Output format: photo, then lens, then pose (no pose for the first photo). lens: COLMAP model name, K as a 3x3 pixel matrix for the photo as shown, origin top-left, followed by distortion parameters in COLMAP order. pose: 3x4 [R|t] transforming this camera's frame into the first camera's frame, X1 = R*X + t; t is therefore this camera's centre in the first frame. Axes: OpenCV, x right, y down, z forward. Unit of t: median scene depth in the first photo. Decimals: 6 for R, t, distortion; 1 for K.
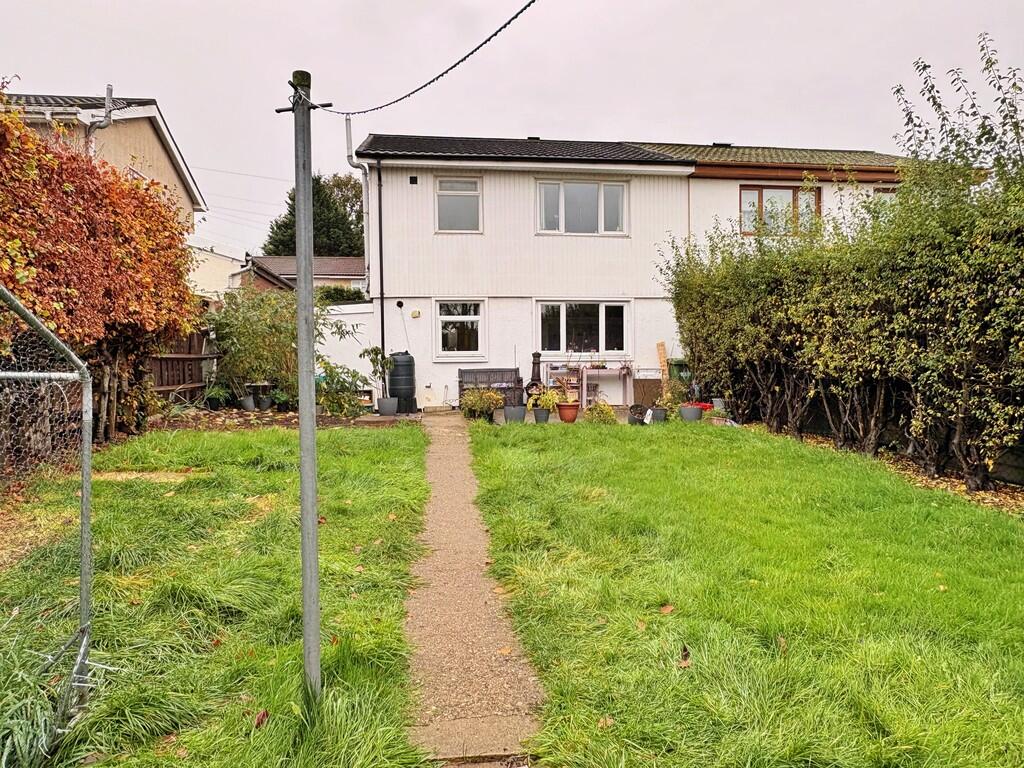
lens RADIAL K [[659.4, 0, 512.0], [0, 659.4, 384.0], [0, 0, 1]] dist [-0.010764, -0.001926]
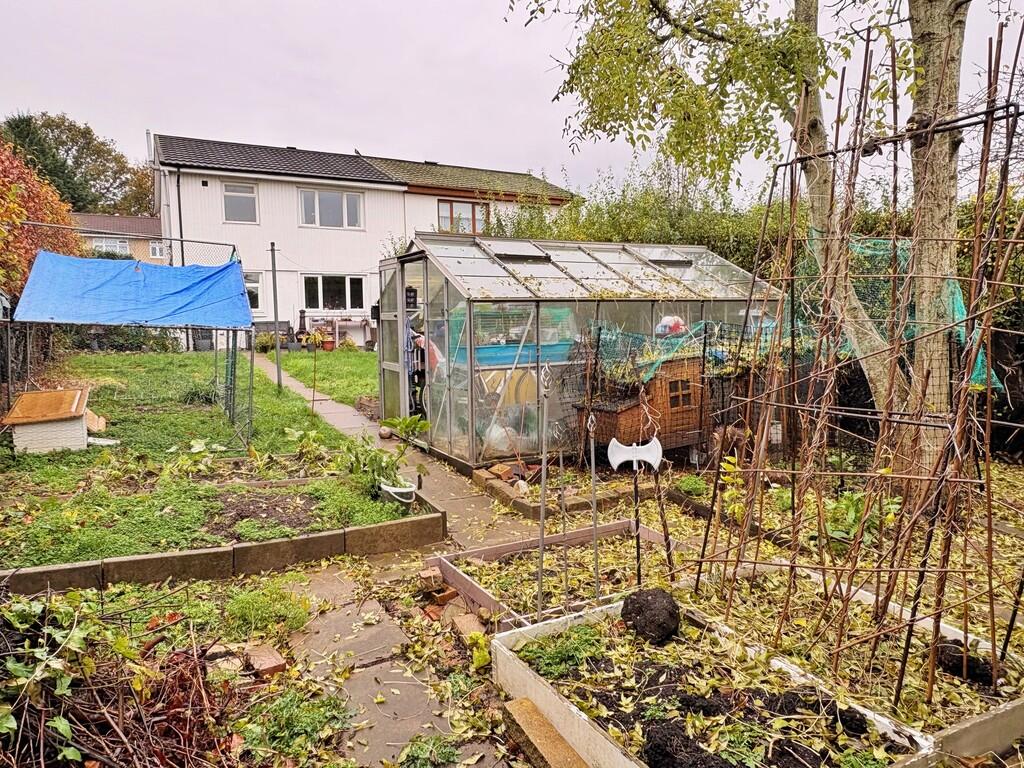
lens RADIAL K [[659.4, 0, 512.0], [0, 659.4, 384.0], [0, 0, 1]] dist [-0.010764, -0.001926]
pose [[0.930666, -0.037754, 0.363917, -0.065695], [0.015353, 0.997816, 0.064252, 0.028444], [-0.365548, -0.054210, 0.929212, -0.514058]]
